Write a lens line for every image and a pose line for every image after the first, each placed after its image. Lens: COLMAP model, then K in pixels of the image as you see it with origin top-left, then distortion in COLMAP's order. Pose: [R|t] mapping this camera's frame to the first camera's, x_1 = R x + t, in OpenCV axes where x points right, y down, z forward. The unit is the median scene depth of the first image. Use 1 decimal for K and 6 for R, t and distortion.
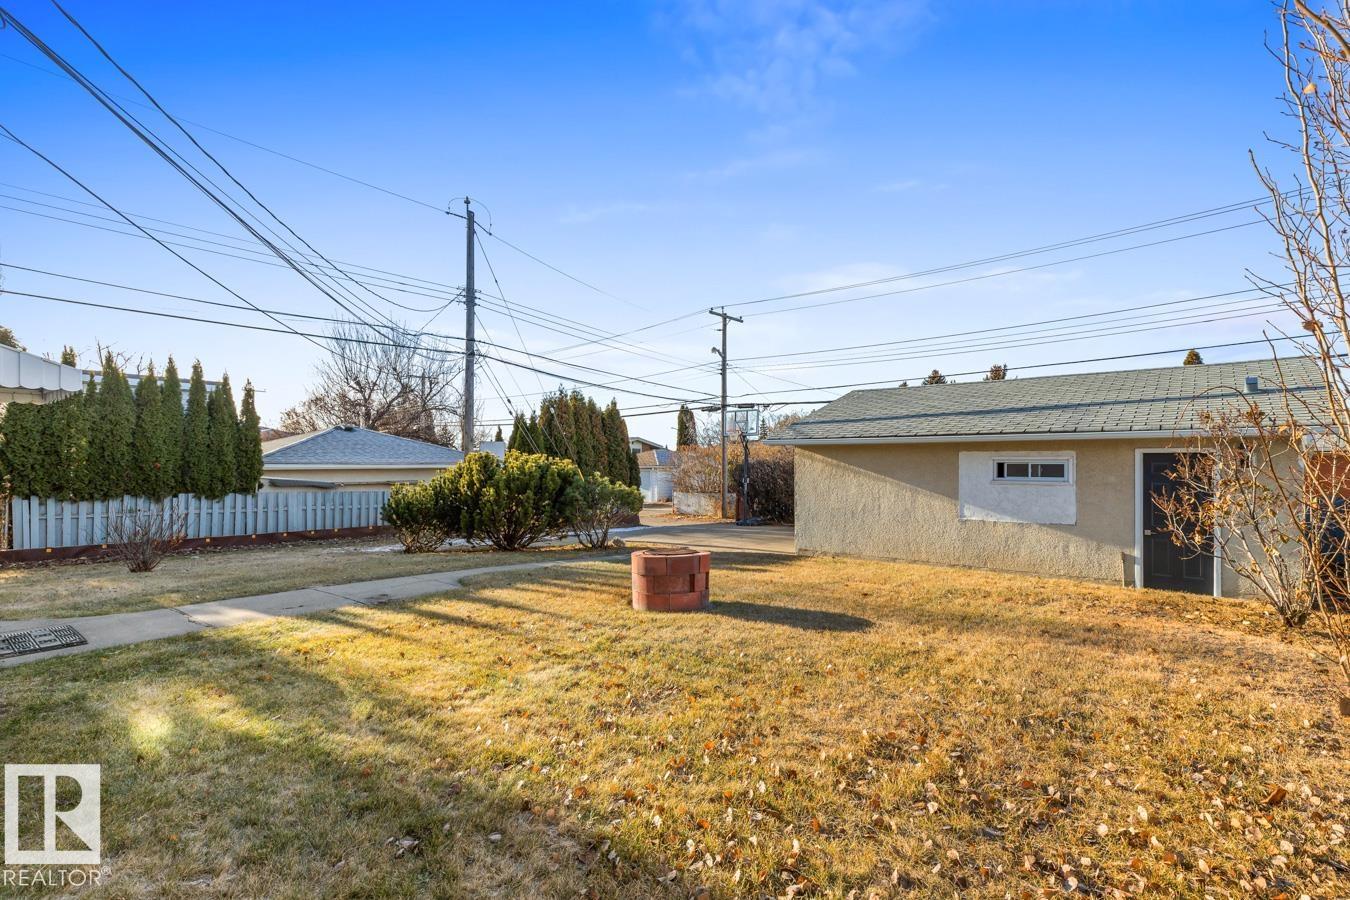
lens RADIAL K [[657.5, 0, 678.6], [0, 657.5, 457.0], [0, 0, 1]] dist [0.008664, 0.000643]
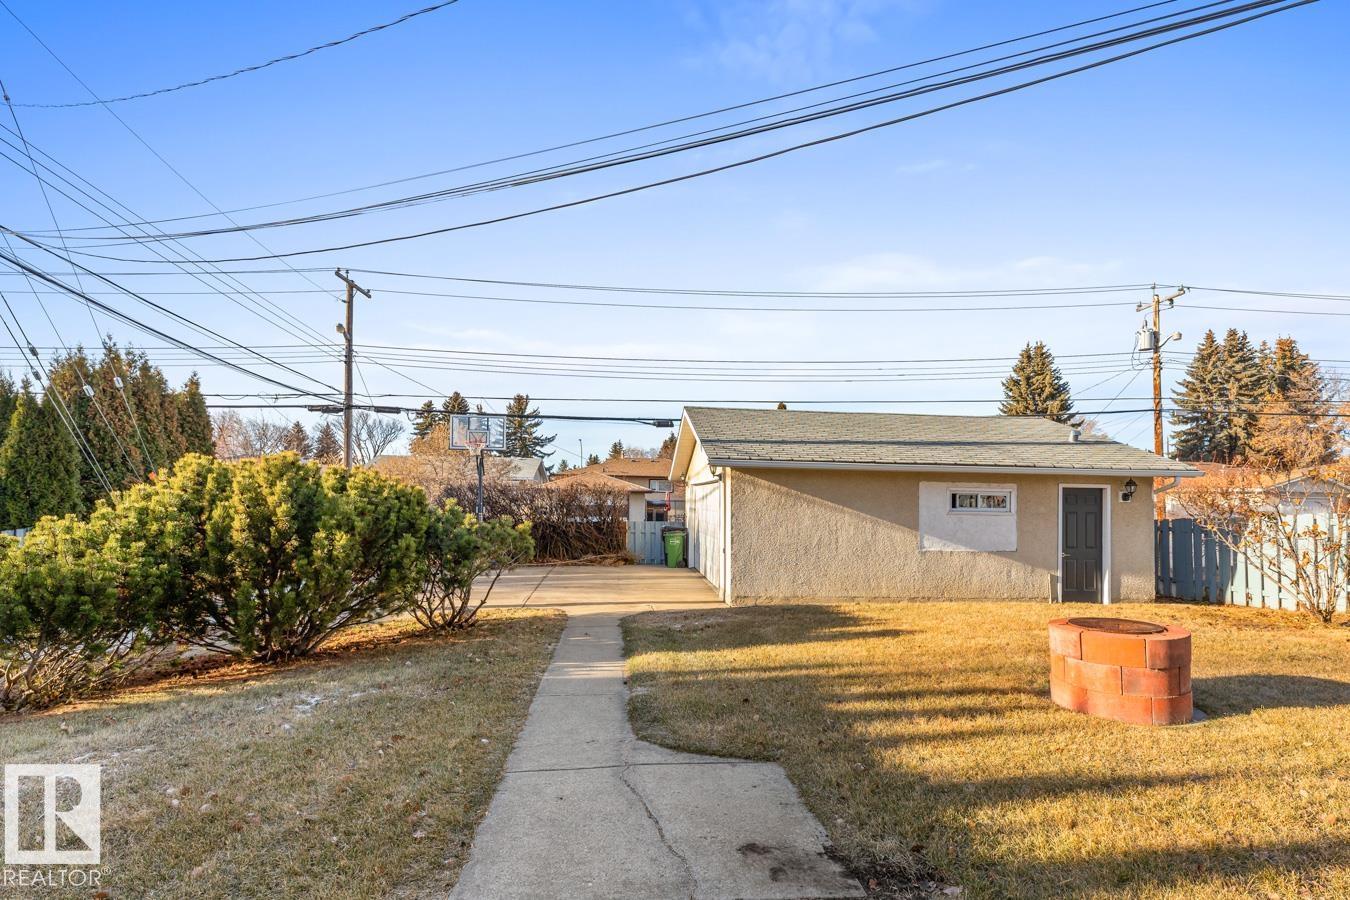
lens RADIAL K [[657.5, 0, 669.7], [0, 657.5, 494.6], [0, 0, 1]] dist [0.008664, 0.000643]
pose [[0.695668, 0.009375, 0.718302, -0.533105], [-0.024463, 0.999644, 0.010644, 0.010096], [-0.717947, -0.024976, 0.695650, 0.588856]]
